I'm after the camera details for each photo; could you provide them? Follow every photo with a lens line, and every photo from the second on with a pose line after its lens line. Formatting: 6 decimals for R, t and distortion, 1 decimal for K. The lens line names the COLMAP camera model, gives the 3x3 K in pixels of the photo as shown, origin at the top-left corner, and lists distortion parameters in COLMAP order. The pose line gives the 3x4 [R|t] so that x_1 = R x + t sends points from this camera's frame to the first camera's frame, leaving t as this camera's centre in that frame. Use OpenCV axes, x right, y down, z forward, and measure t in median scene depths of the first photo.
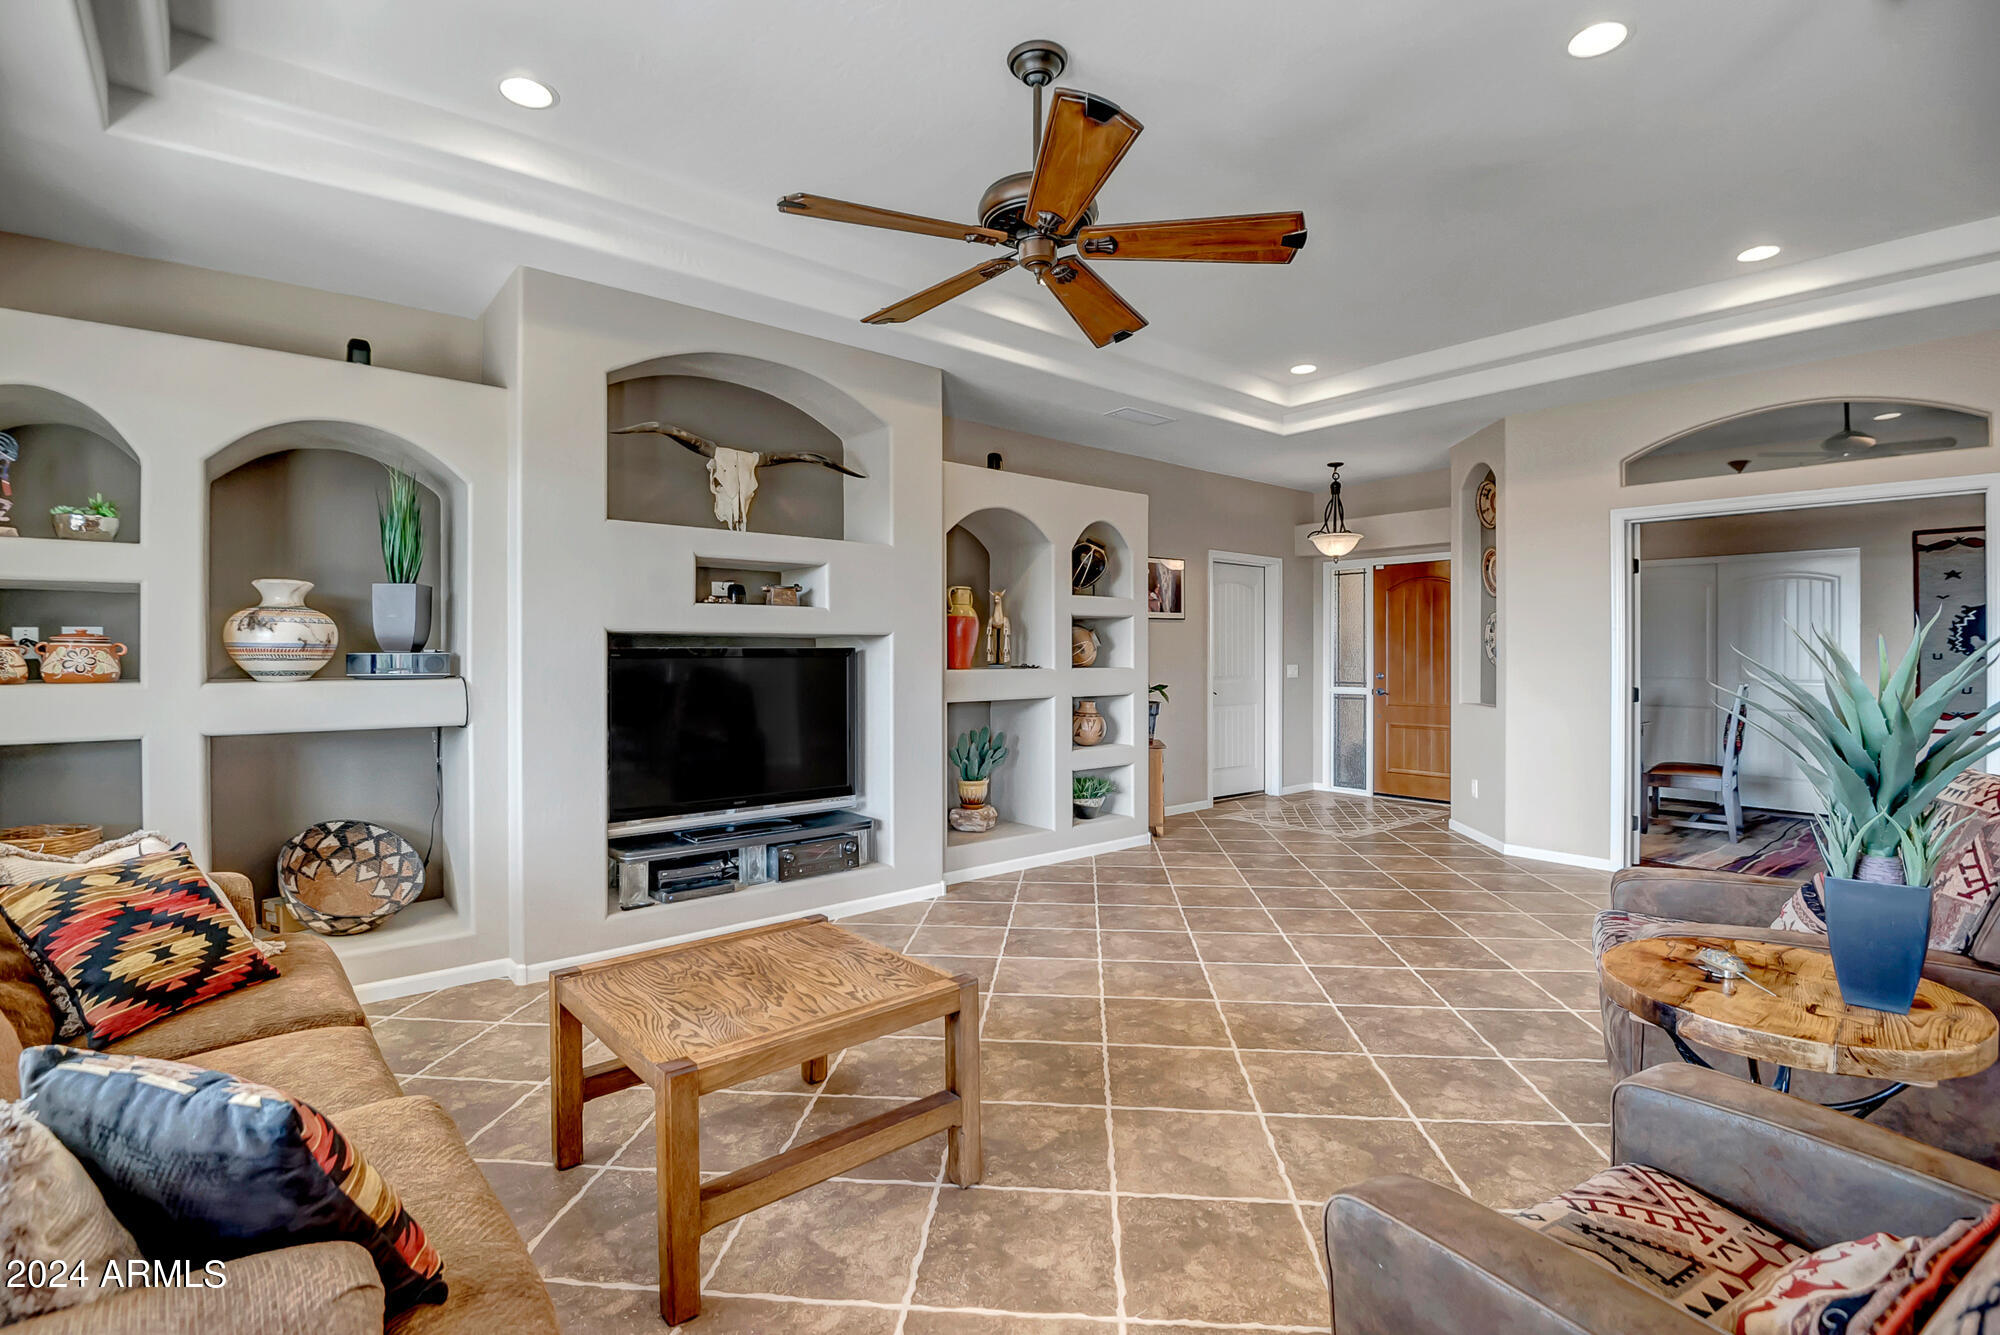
lens RADIAL K [[928.8, 0, 1015.0], [0, 928.8, 660.4], [0, 0, 1]] dist [-0.020407, -0.005106]
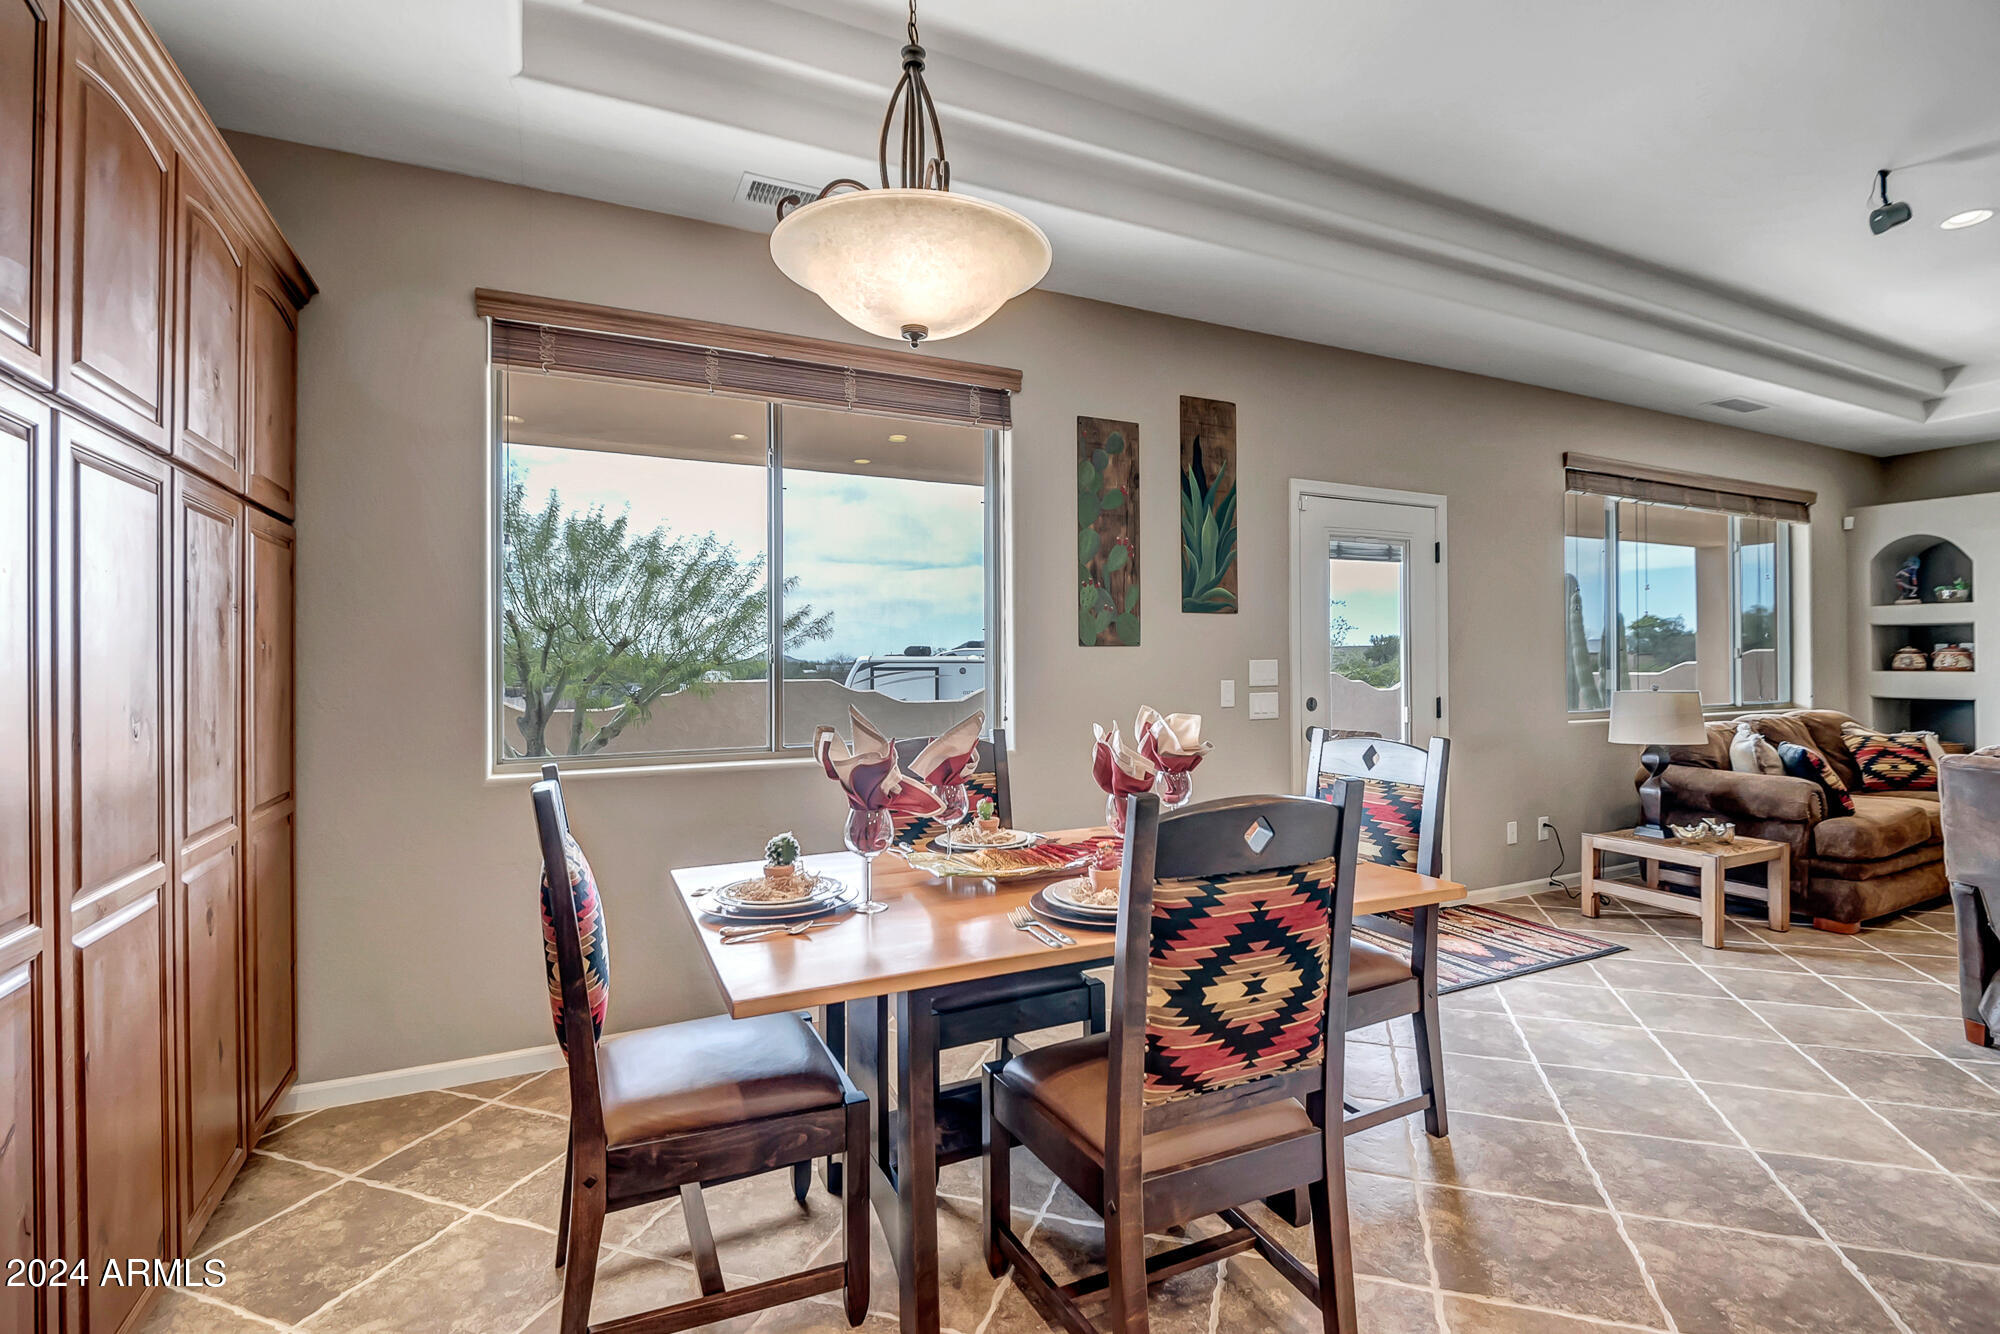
lens RADIAL K [[928.8, 0, 989.6], [0, 928.8, 656.5], [0, 0, 1]] dist [-0.020407, -0.005106]
pose [[-0.266121, -0.005164, -0.963926, 1.214831], [-0.004373, 0.999982, -0.004150, 0.007558], [0.963930, 0.003111, -0.266138, -0.453588]]
